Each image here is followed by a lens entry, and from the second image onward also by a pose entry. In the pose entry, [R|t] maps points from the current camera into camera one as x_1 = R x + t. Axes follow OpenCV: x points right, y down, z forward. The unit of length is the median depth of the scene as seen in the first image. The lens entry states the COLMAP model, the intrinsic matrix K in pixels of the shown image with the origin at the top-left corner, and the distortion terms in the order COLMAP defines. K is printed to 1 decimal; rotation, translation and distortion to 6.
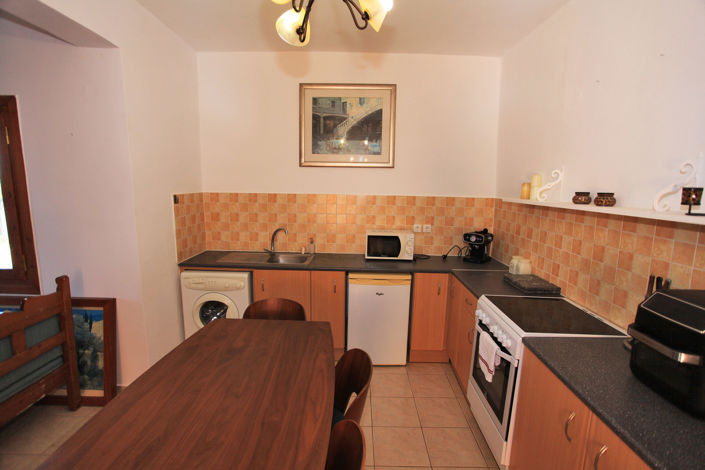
lens RADIAL K [[343.7, 0, 352.5], [0, 343.7, 235.0], [0, 0, 1]] dist [-0.070608, 0.033461]
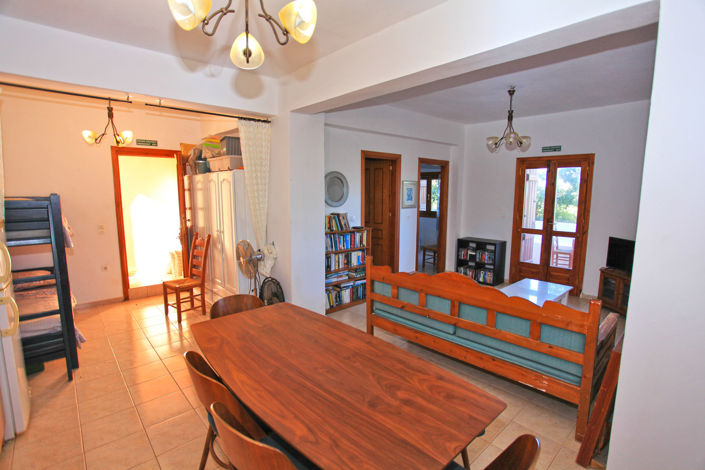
lens RADIAL K [[343.7, 0, 352.5], [0, 343.7, 235.0], [0, 0, 1]] dist [-0.070608, 0.033461]
pose [[-0.724976, 0.075775, -0.684593, 0.268177], [-0.124401, 0.963179, 0.238349, -0.214256], [0.677447, 0.257961, -0.688855, 1.300573]]
